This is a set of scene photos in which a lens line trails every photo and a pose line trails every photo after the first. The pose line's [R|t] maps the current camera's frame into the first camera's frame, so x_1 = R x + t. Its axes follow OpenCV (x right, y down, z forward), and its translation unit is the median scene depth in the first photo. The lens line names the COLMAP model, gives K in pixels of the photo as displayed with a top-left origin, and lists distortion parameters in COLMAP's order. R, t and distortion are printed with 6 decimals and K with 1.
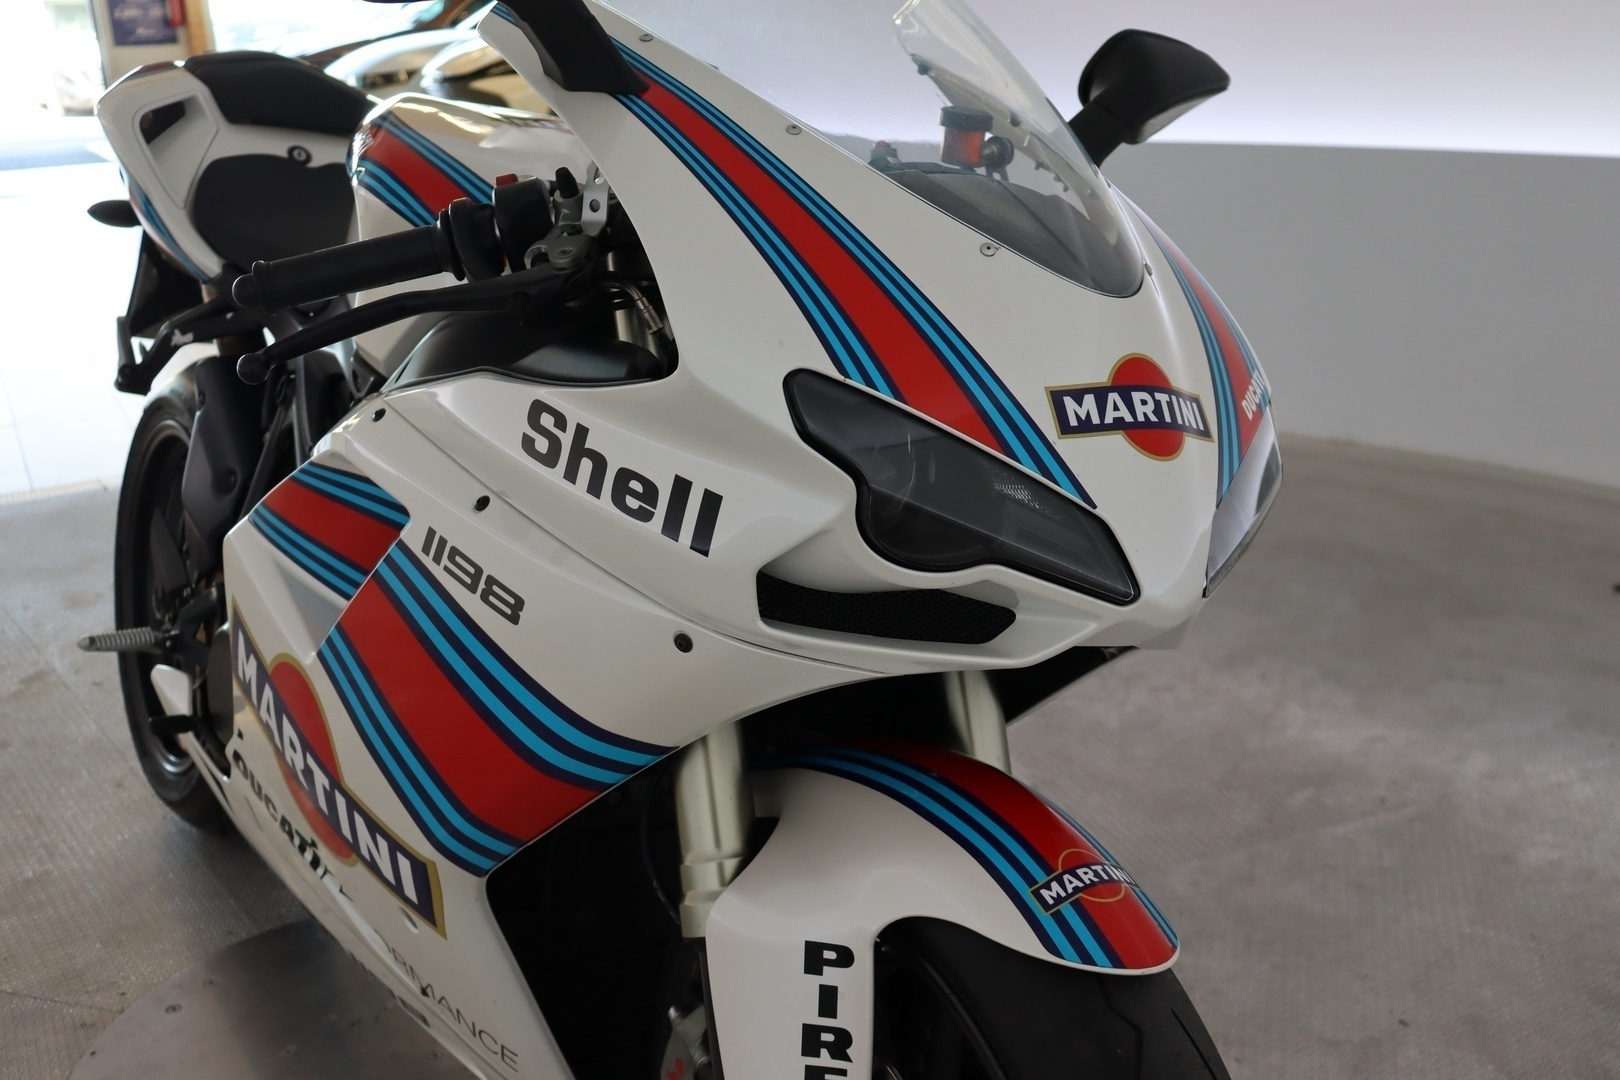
lens RADIAL K [[1648.5, 0, 810.0], [0, 1648.5, 540.0], [0, 0, 1]] dist [-0.120651, 0.195214]
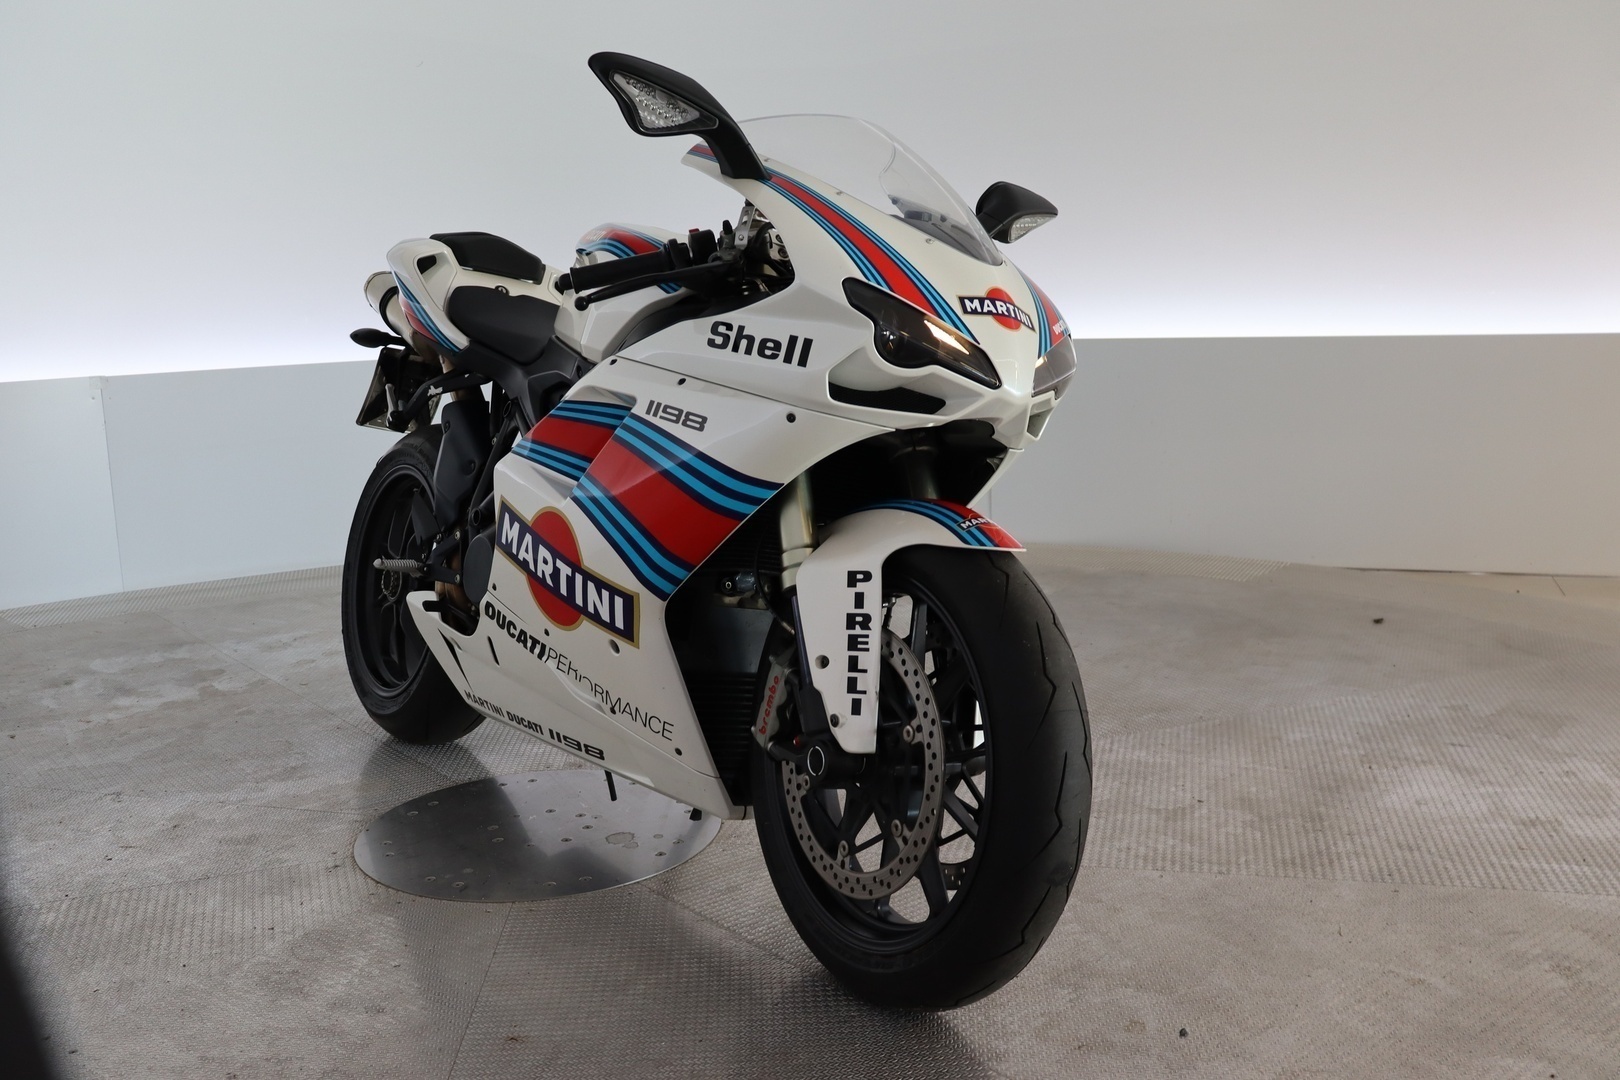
lens RADIAL K [[1560.8, 0, 810.0], [0, 1560.8, 540.0], [0, 0, 1]] dist [-0.187544, -0.000014]
pose [[0.999632, -0.000184, 0.027132, -0.102718], [0.004977, 0.984251, -0.176709, 0.550539], [-0.026672, 0.176779, 0.983889, -0.918908]]
